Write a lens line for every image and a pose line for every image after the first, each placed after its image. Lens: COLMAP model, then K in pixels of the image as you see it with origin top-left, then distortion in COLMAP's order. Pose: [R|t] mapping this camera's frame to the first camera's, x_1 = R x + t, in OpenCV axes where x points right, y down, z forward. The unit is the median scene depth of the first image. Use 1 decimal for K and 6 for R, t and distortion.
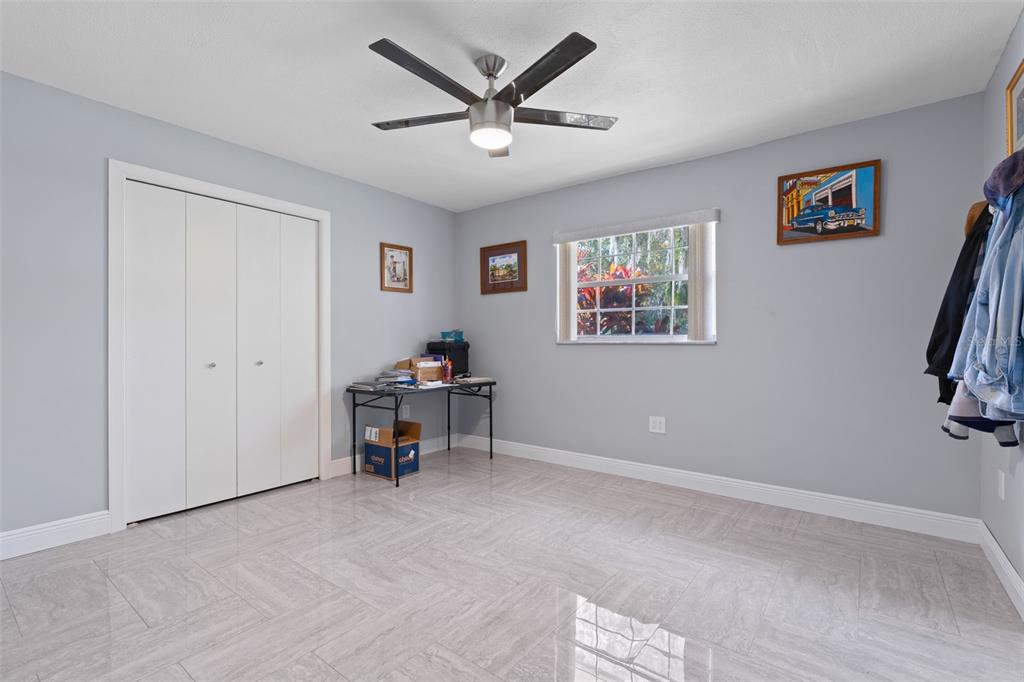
lens RADIAL K [[461.3, 0, 512.0], [0, 461.3, 341.0], [0, 0, 1]] dist [-0.003826, 0.001034]
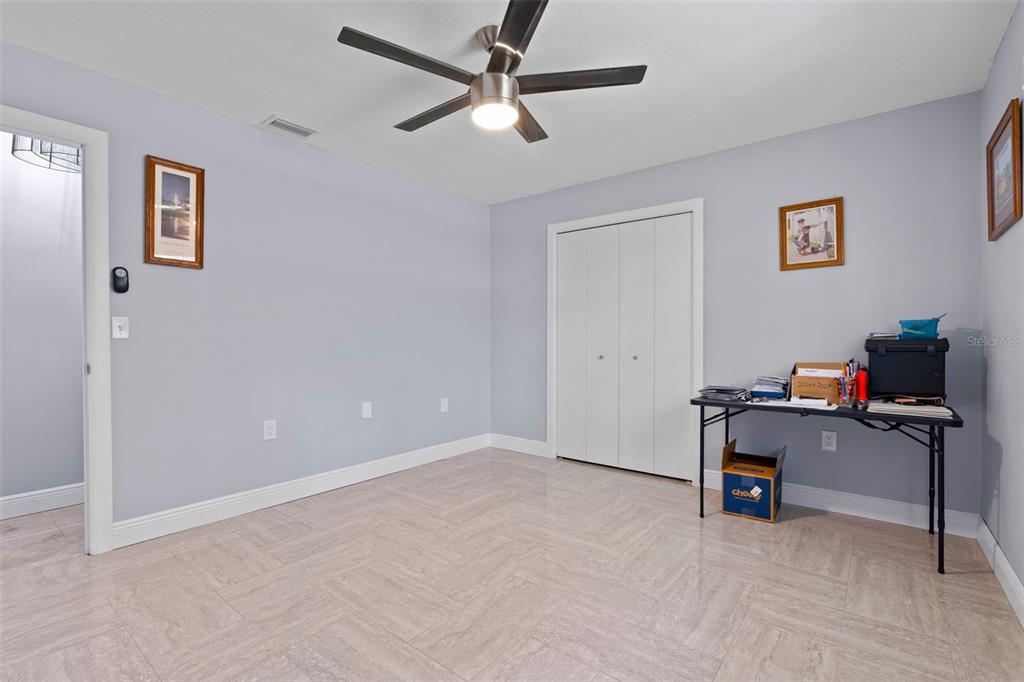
lens RADIAL K [[461.3, 0, 512.0], [0, 461.3, 341.0], [0, 0, 1]] dist [-0.003826, 0.001034]
pose [[-0.005614, 0.004481, -0.999974, 0.533730], [0.002962, 0.999986, 0.004464, 0.000555], [0.999980, -0.002937, -0.005627, 0.633619]]
